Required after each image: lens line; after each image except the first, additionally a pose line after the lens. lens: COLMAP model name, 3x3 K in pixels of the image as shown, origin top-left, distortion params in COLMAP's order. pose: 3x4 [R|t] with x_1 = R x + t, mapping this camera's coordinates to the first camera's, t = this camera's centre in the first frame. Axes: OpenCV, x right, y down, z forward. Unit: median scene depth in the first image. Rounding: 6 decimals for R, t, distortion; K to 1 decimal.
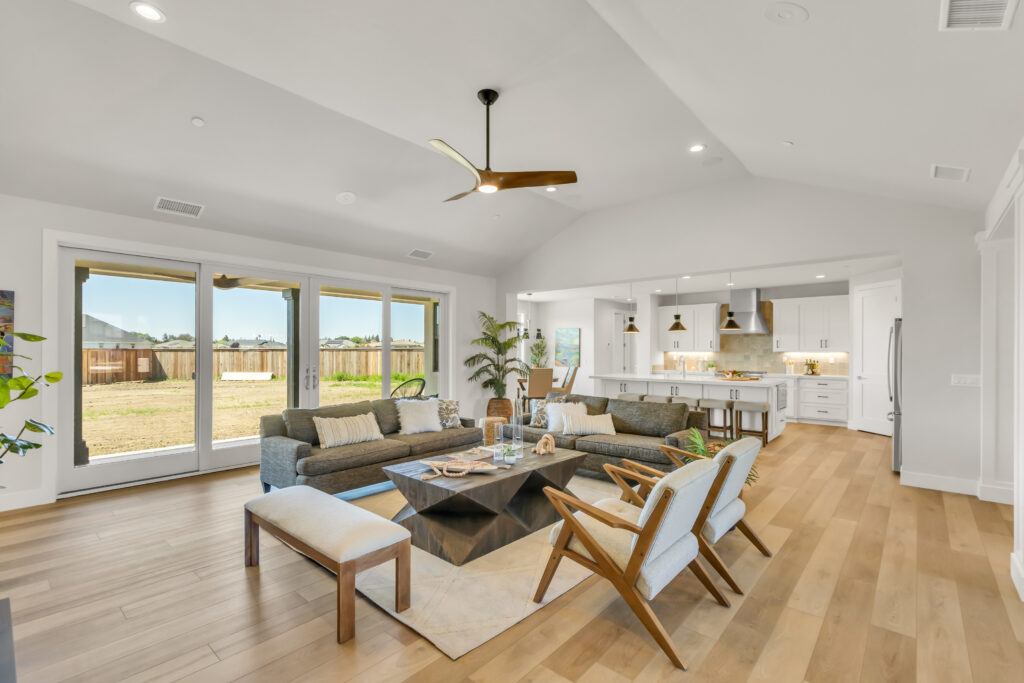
lens RADIAL K [[461.5, 0, 511.5], [0, 461.5, 350.9], [0, 0, 1]] dist [0.000667, 0.000009]
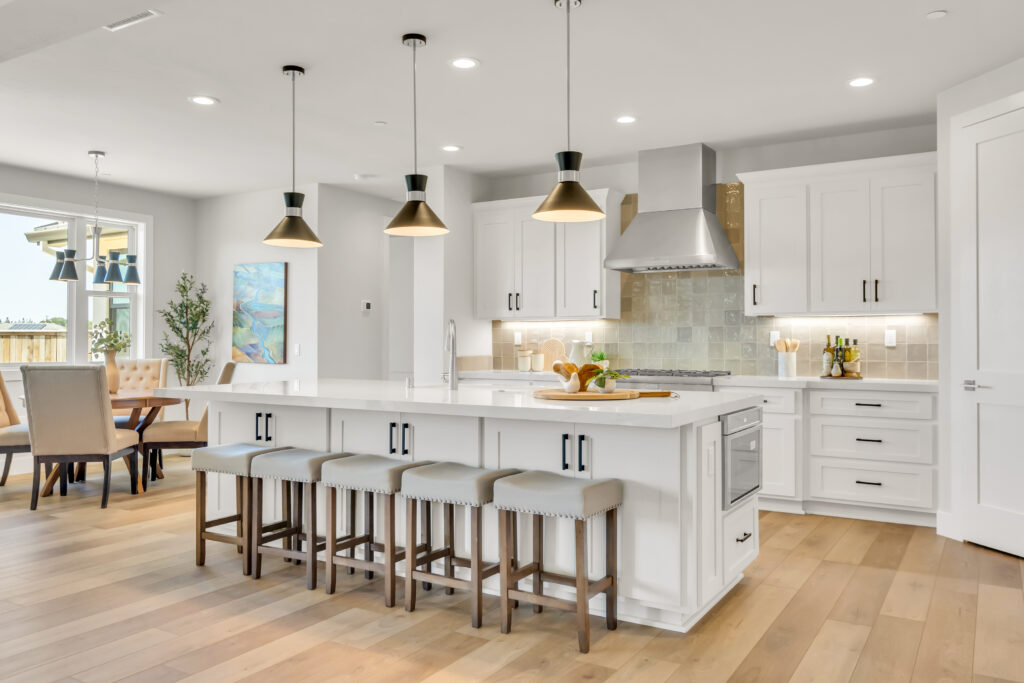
lens RADIAL K [[793.3, 0, 512.2], [0, 793.3, 336.0], [0, 0, 1]] dist [0.009909, 0.003915]
pose [[0.984207, -0.000678, 0.177019, 0.272607], [0.002322, 0.999956, -0.009083, 0.022749], [-0.177005, 0.009351, 0.984165, 0.410776]]
